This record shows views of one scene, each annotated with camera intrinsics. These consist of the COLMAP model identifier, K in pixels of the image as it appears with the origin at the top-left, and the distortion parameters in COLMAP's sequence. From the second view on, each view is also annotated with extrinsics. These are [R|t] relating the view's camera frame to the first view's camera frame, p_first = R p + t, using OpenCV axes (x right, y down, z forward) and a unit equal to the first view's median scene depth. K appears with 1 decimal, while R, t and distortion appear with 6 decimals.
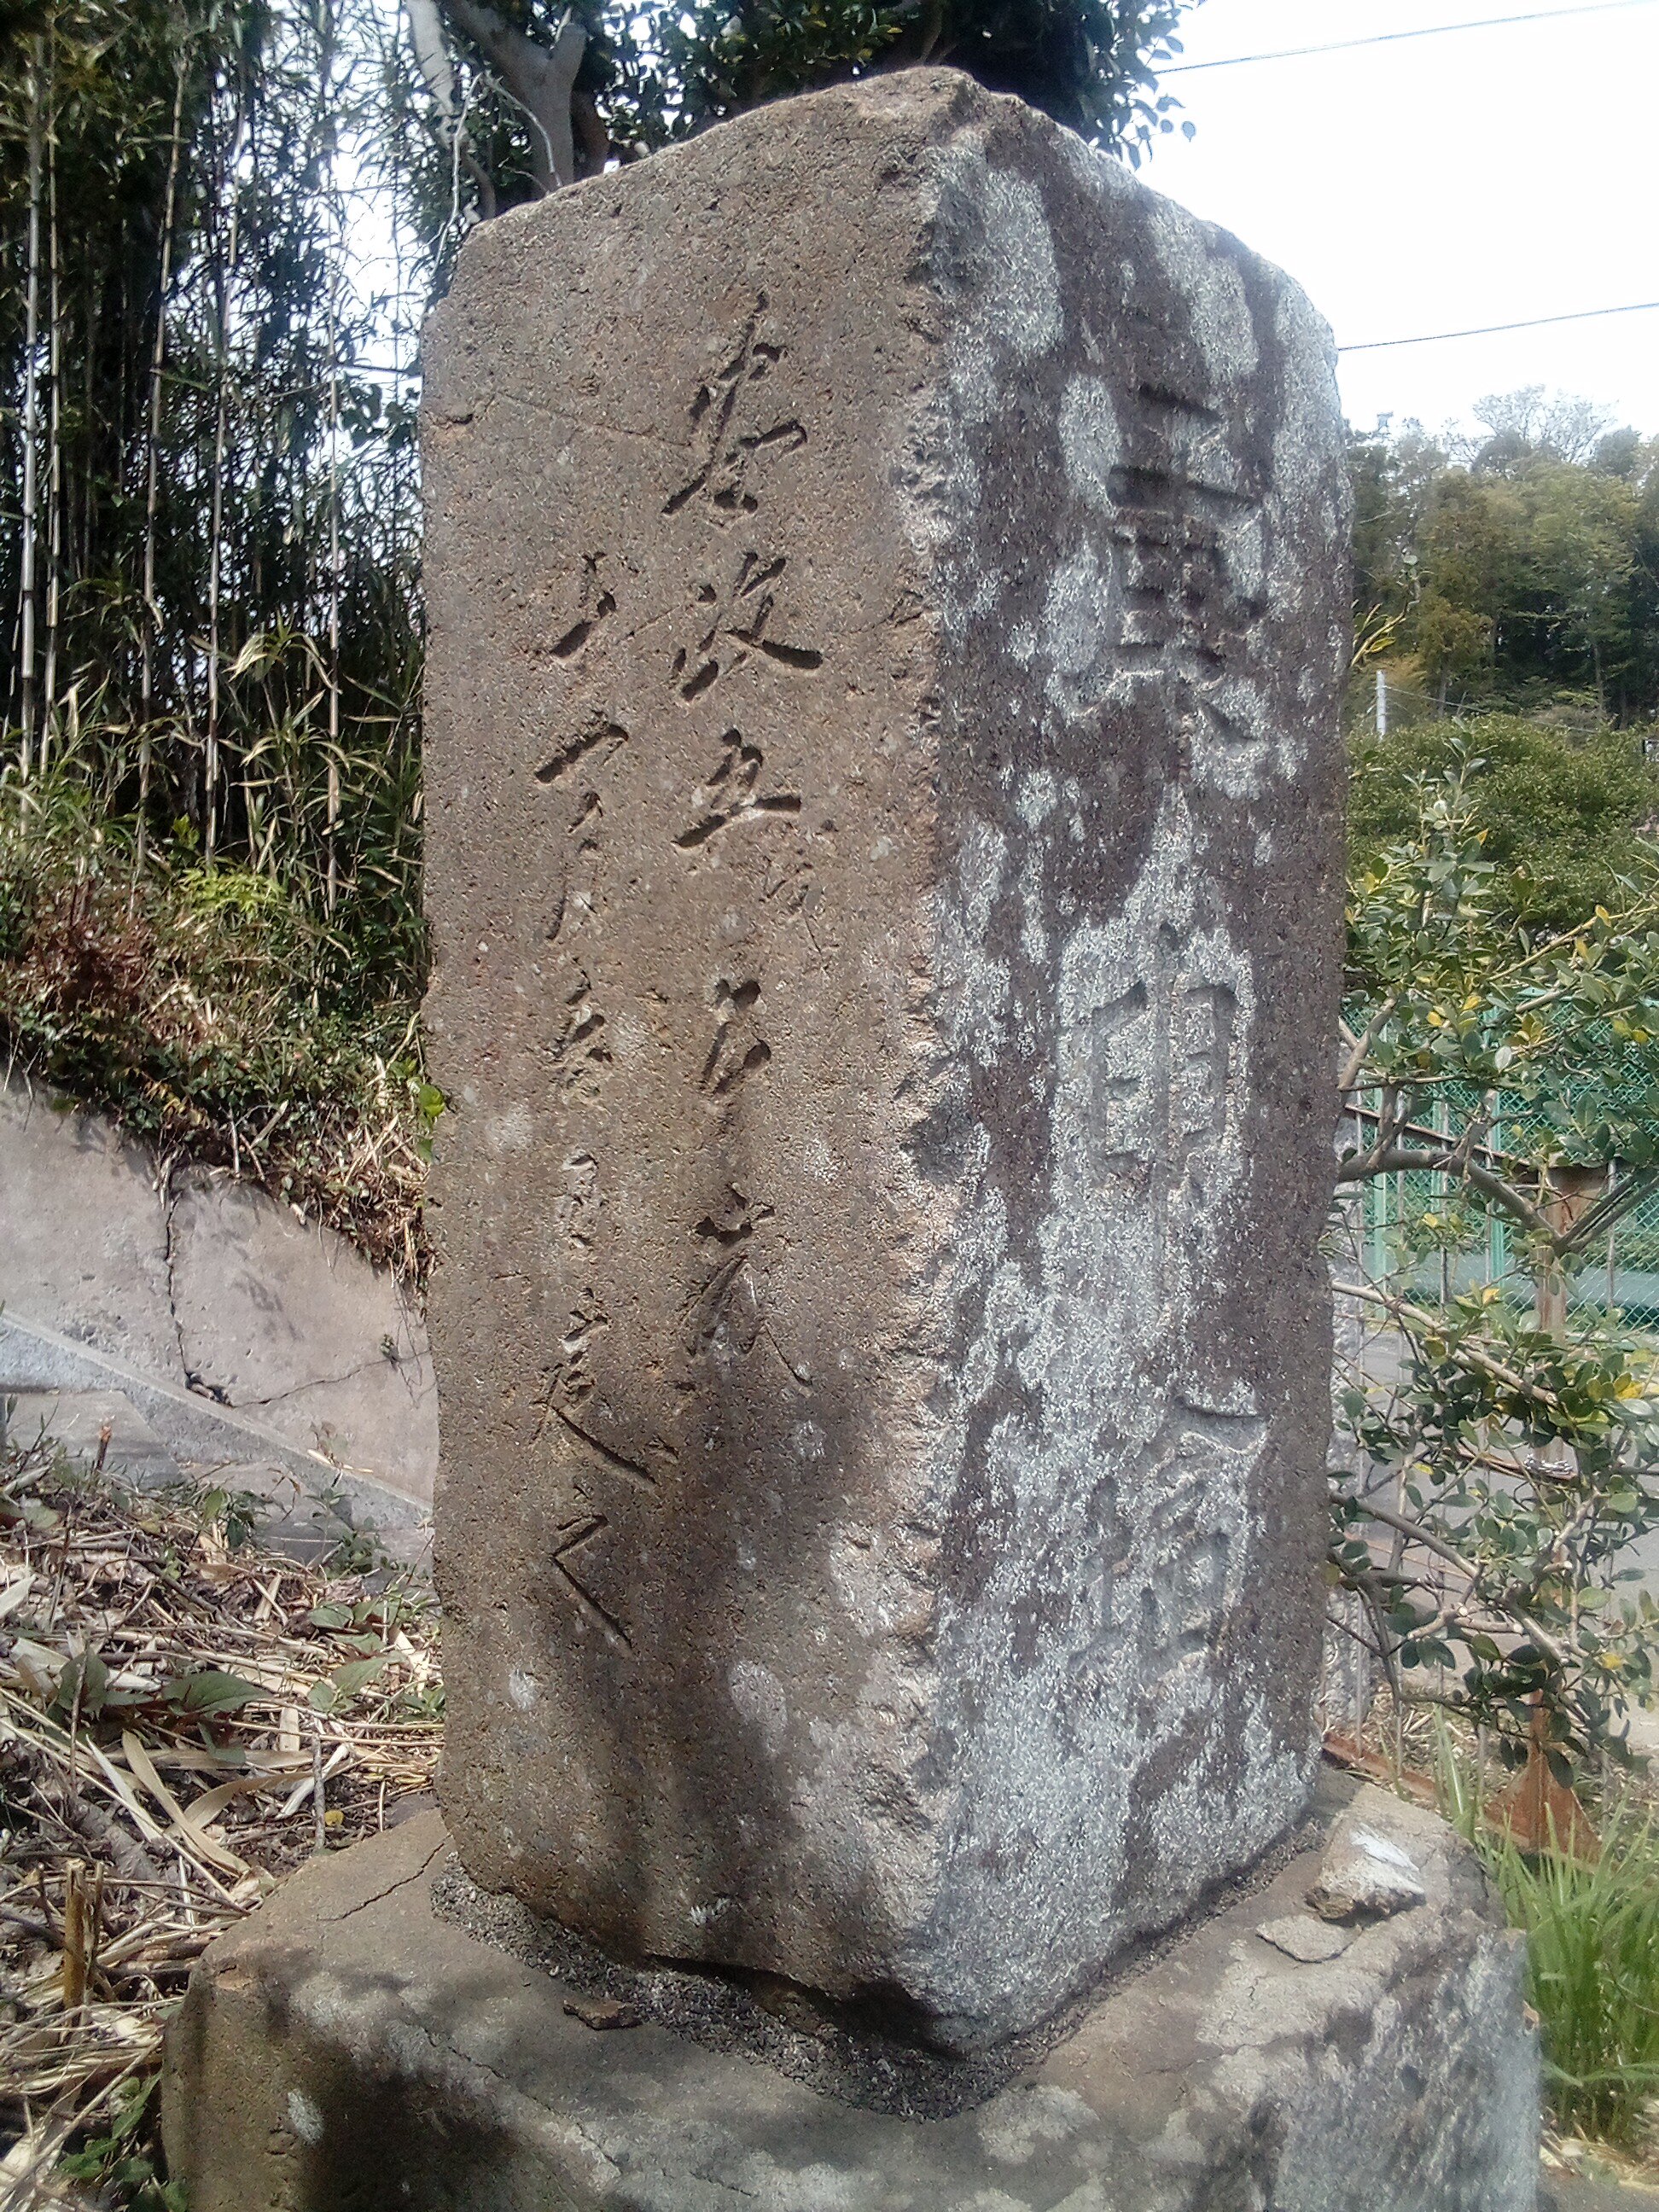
lens RADIAL K [[1827.4, 0, 821.5], [0, 1827.4, 1110.0], [0, 0, 1]] dist [0.081179, -0.147388]
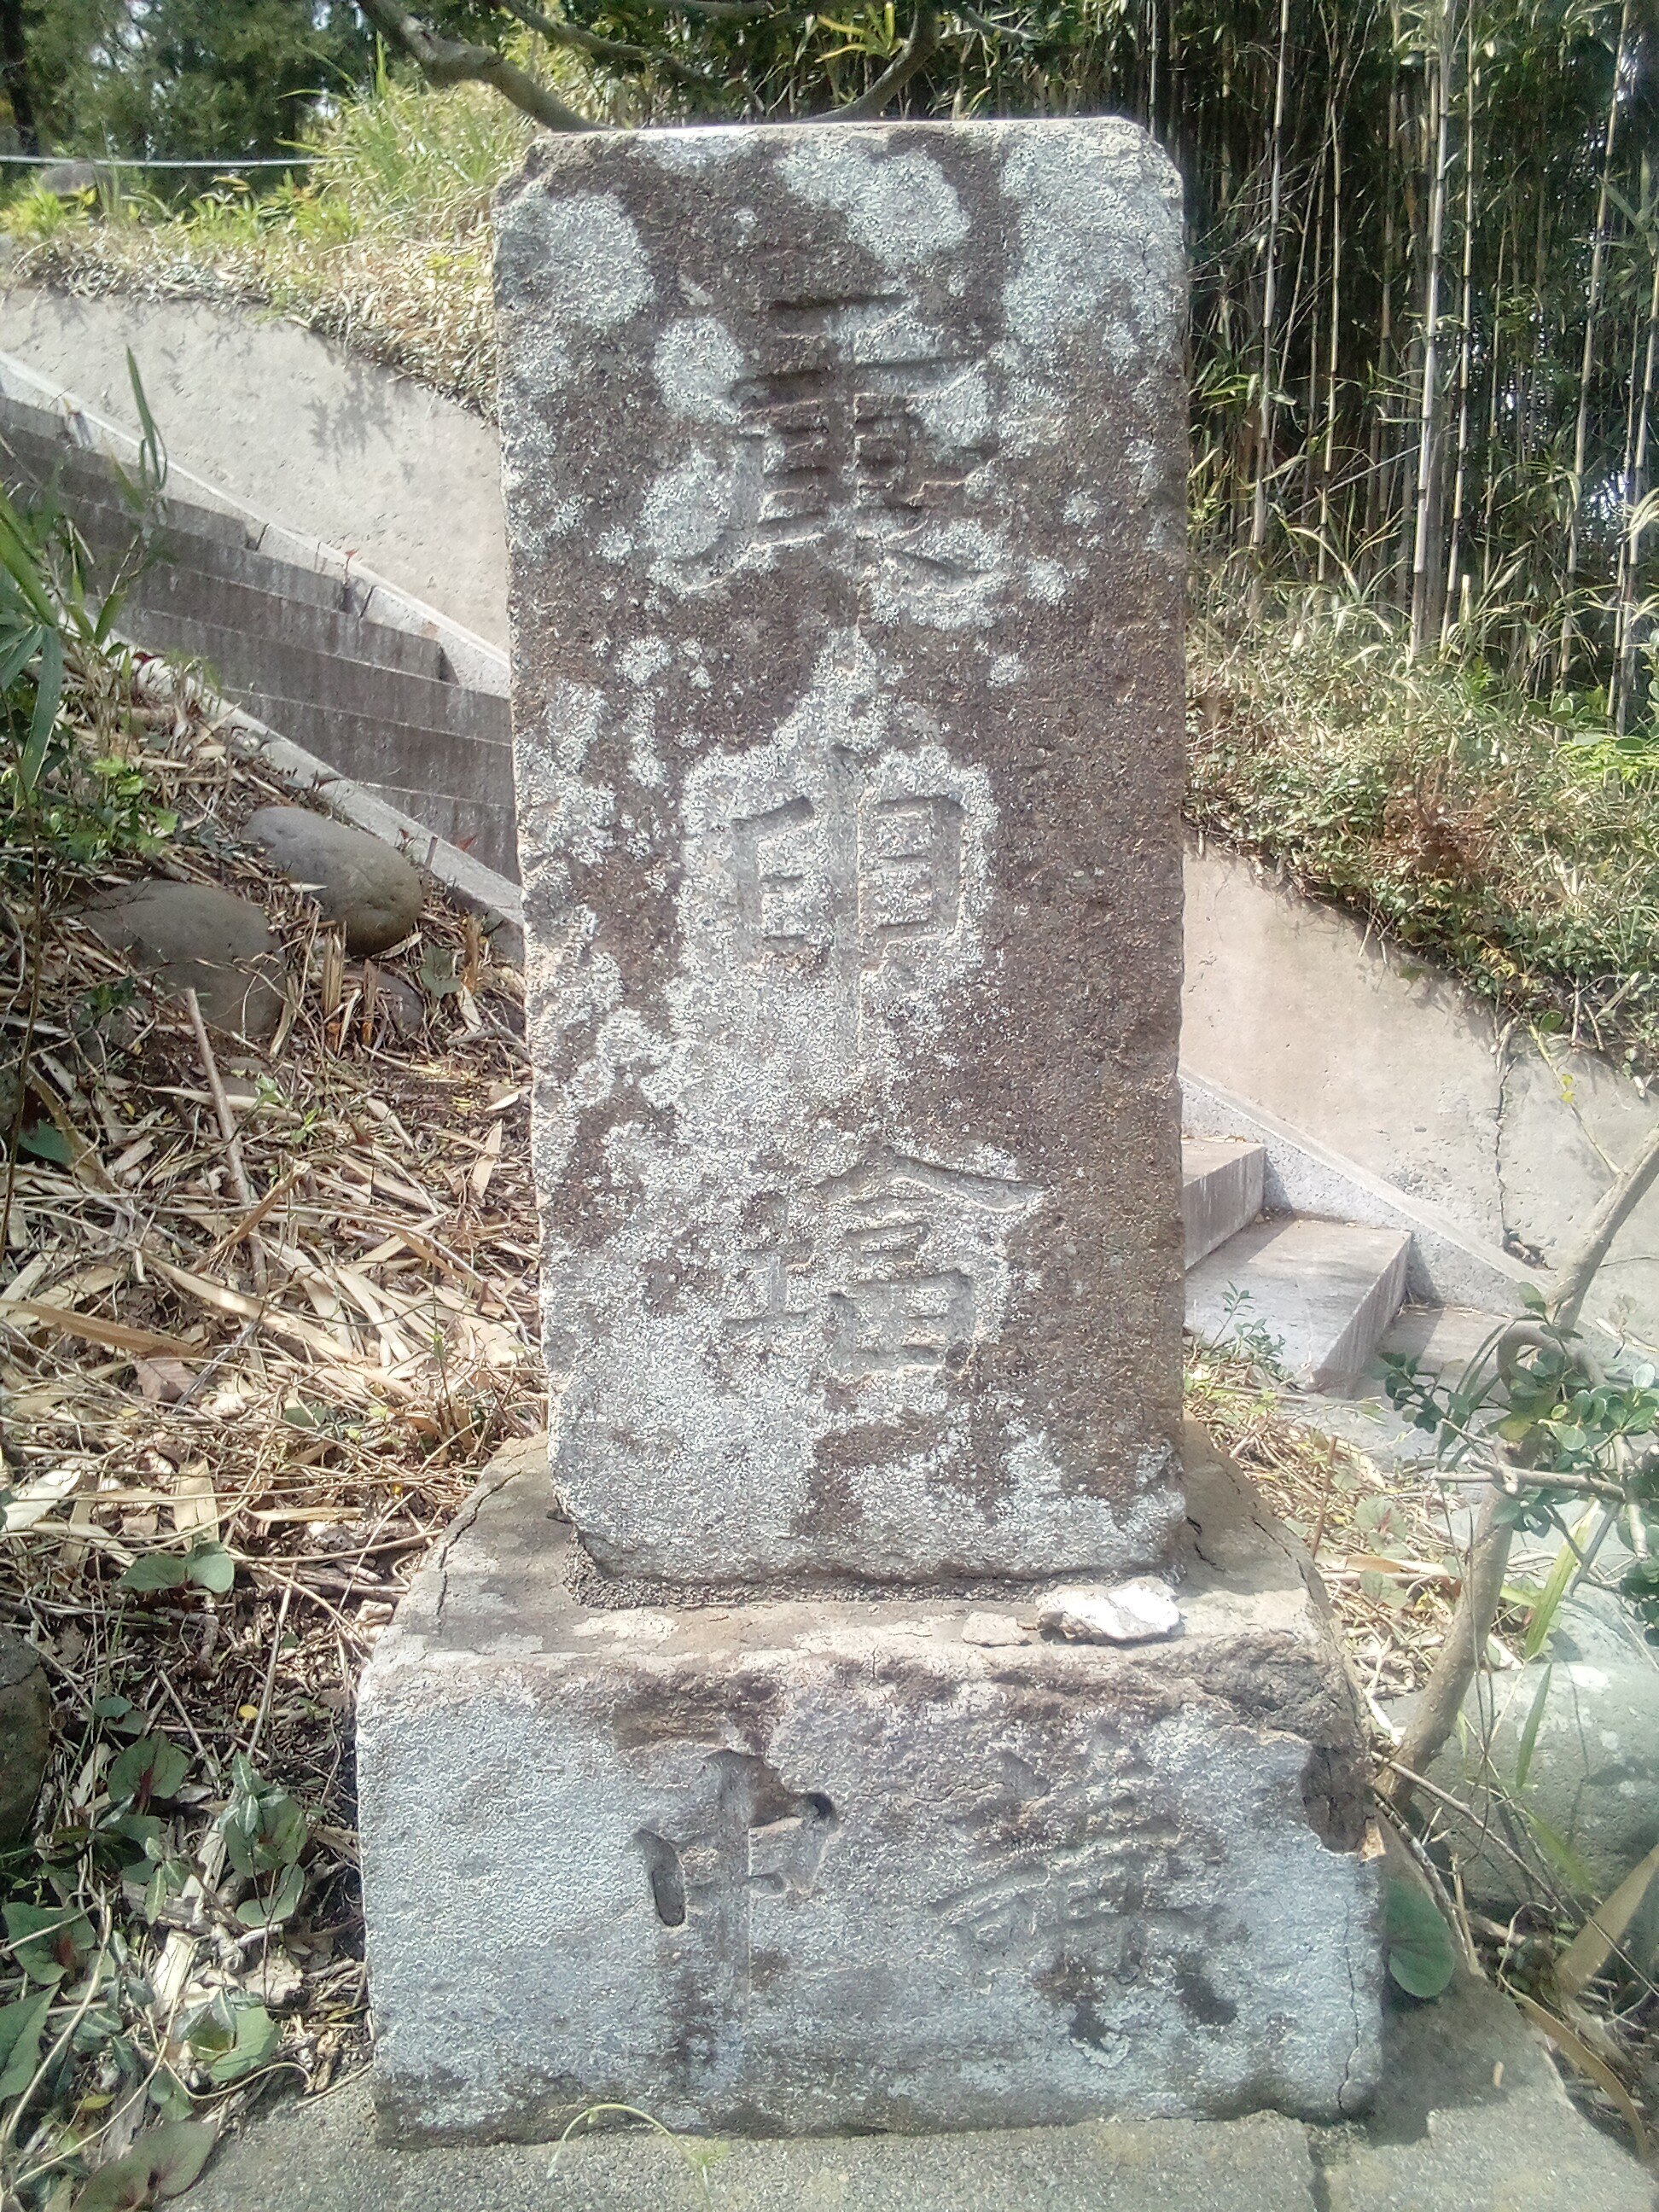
lens RADIAL K [[1827.4, 0, 847.3], [0, 1827.4, 1113.8], [0, 0, 1]] dist [0.081179, -0.147388]
pose [[0.655577, 0.076175, -0.751276, 1.066244], [-0.028184, 0.996674, 0.076463, 0.044766], [0.754602, -0.028954, 0.655544, 0.197396]]
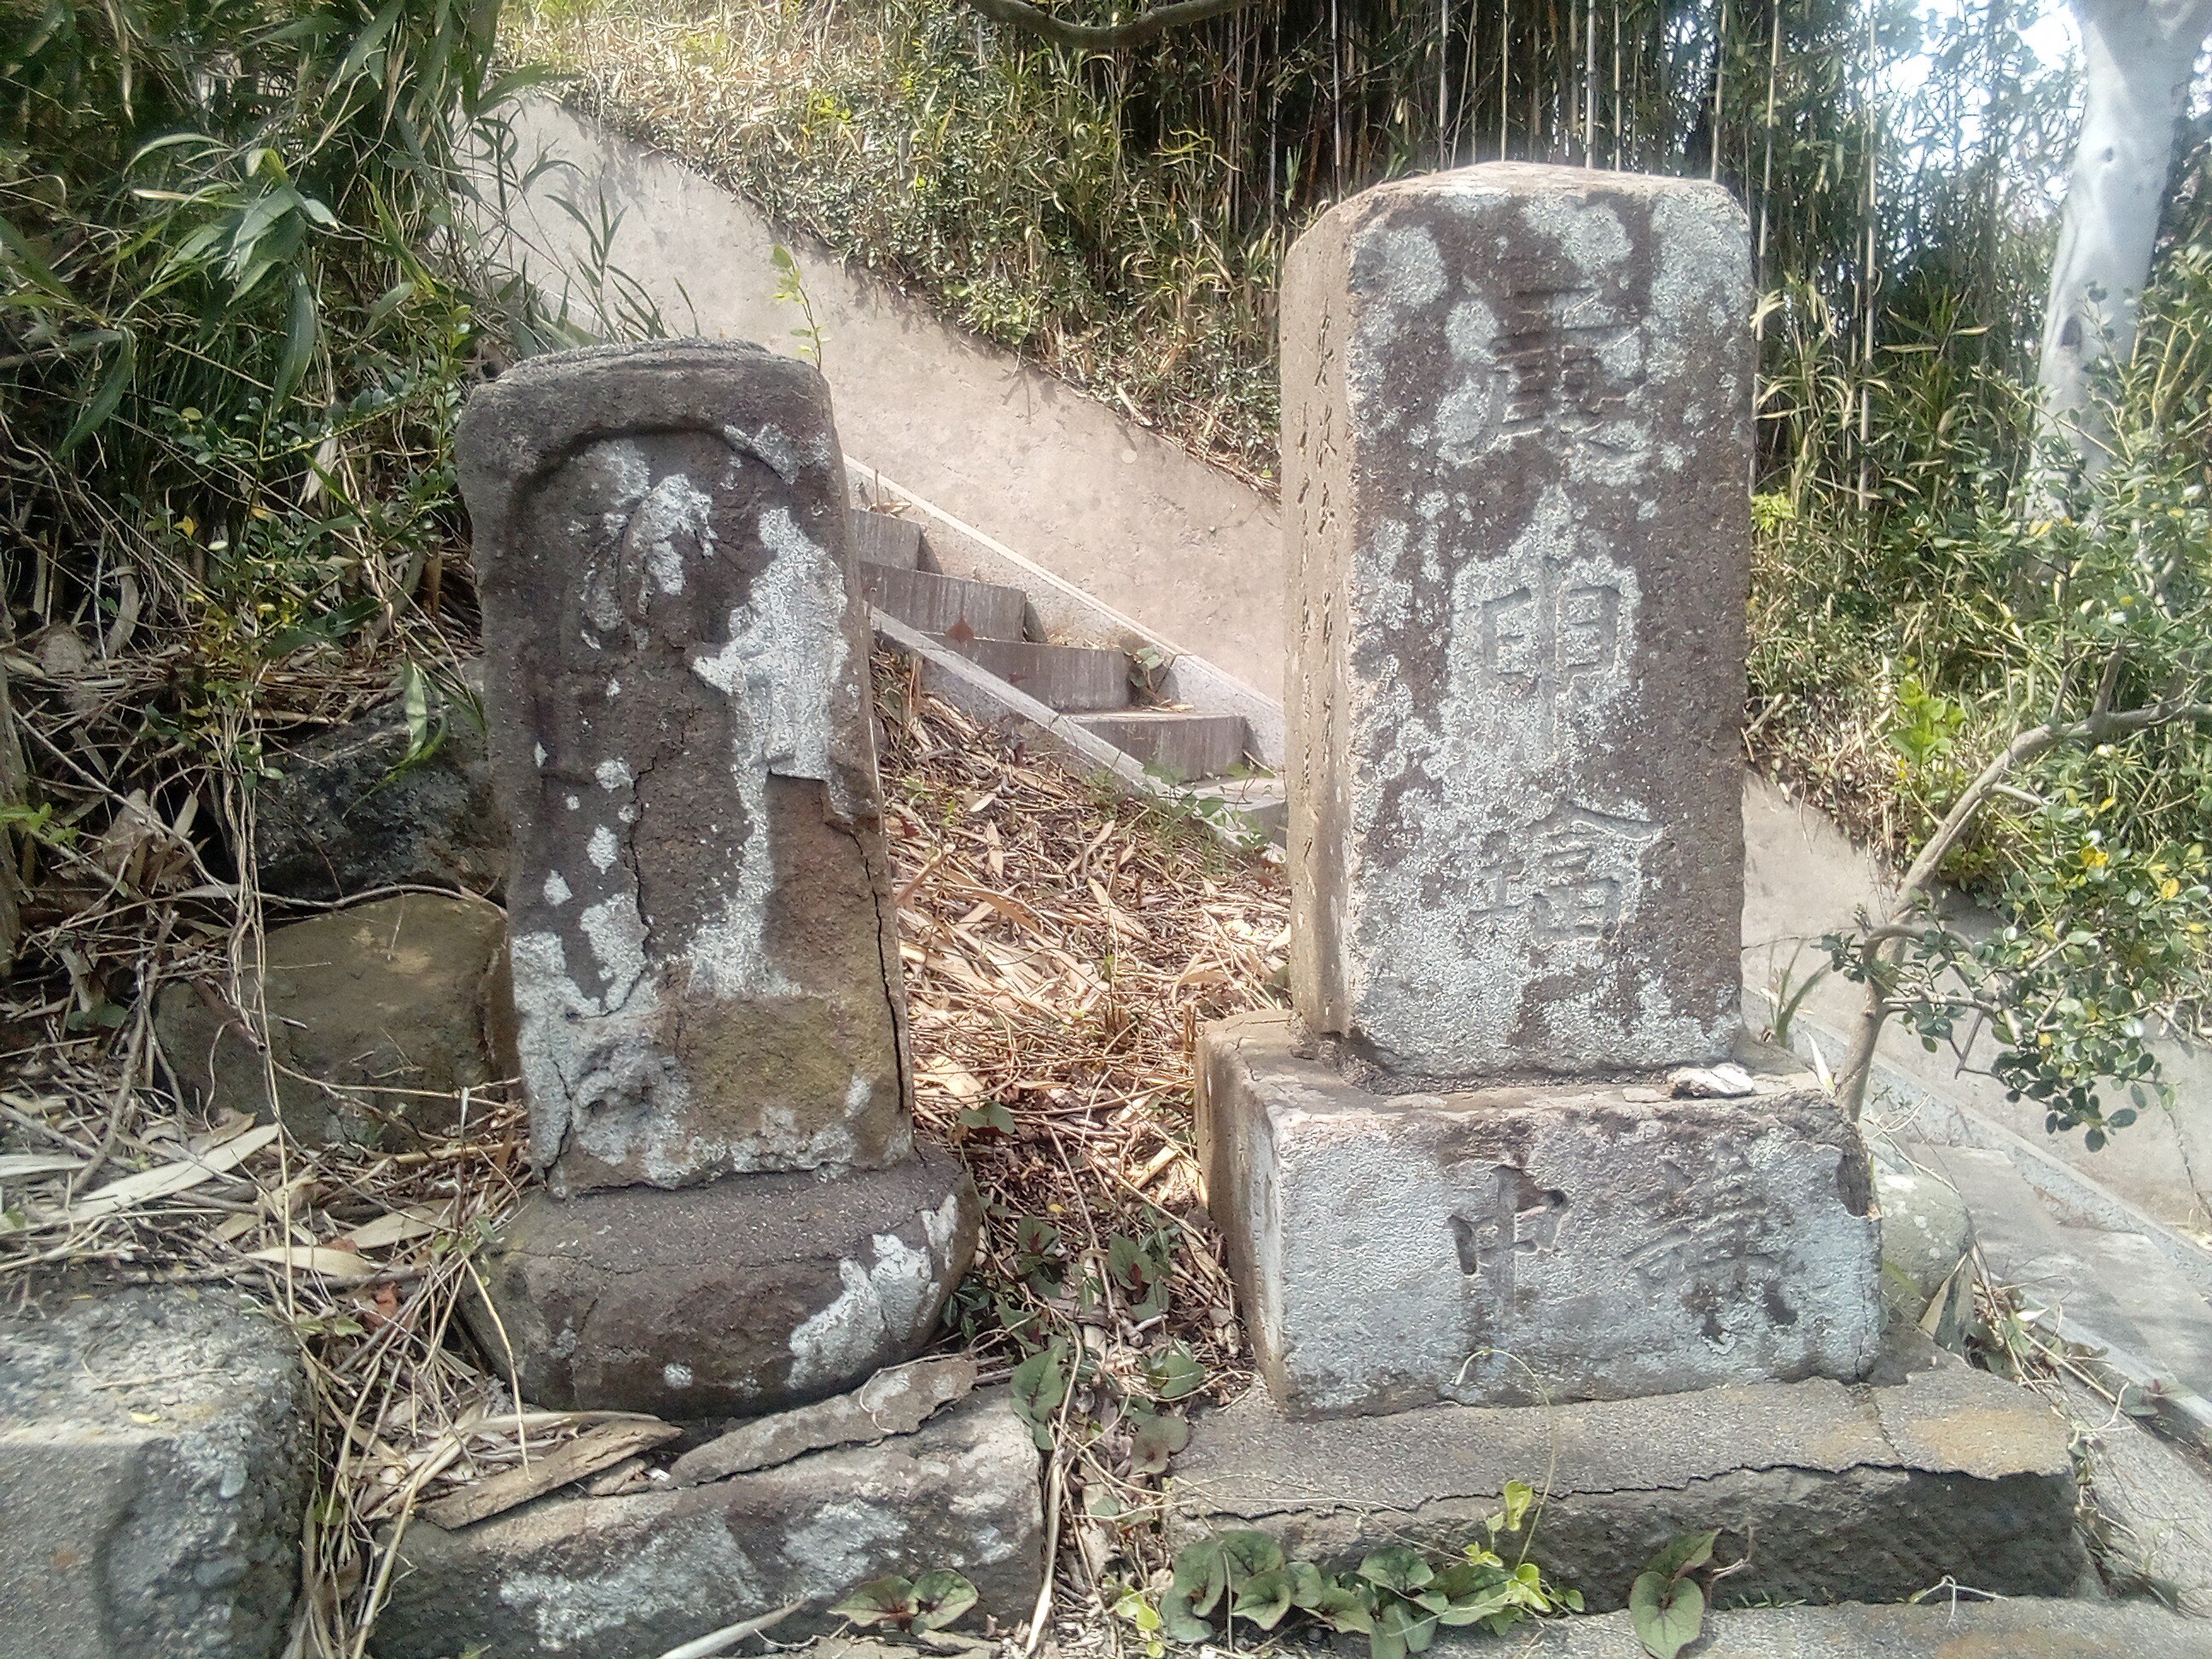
lens RADIAL K [[1827.4, 0, 1116.4], [0, 1827.4, 828.6], [0, 0, 1]] dist [0.081179, -0.147388]
pose [[0.729469, 0.058754, -0.681486, 1.161768], [-0.018717, 0.997646, 0.065976, 0.065907], [0.683758, -0.035372, 0.728851, -0.737665]]
